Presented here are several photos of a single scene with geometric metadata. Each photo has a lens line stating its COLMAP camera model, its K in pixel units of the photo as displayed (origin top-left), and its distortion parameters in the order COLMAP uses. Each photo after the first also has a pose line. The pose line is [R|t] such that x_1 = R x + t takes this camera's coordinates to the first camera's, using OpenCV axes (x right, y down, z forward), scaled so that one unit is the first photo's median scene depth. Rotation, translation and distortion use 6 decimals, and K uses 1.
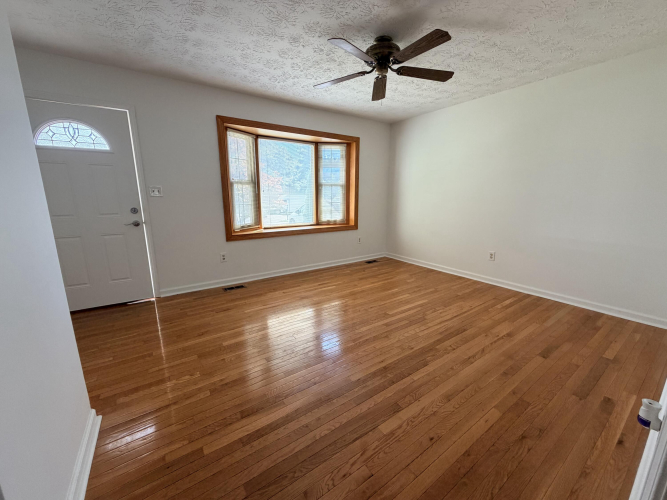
lens RADIAL K [[266.6, 0, 333.5], [0, 266.6, 250.0], [0, 0, 1]] dist [-0.001101, 0.000363]
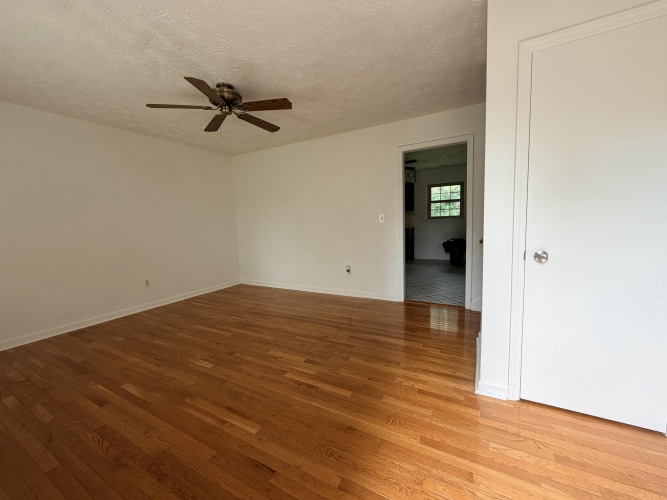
lens RADIAL K [[266.6, 0, 333.5], [0, 266.6, 250.0], [0, 0, 1]] dist [-0.001101, 0.000363]
pose [[-0.462016, -0.070584, 0.884059, -0.748861], [0.213411, 0.958689, 0.188073, -0.160179], [-0.860812, 0.275561, -0.427866, 0.888739]]
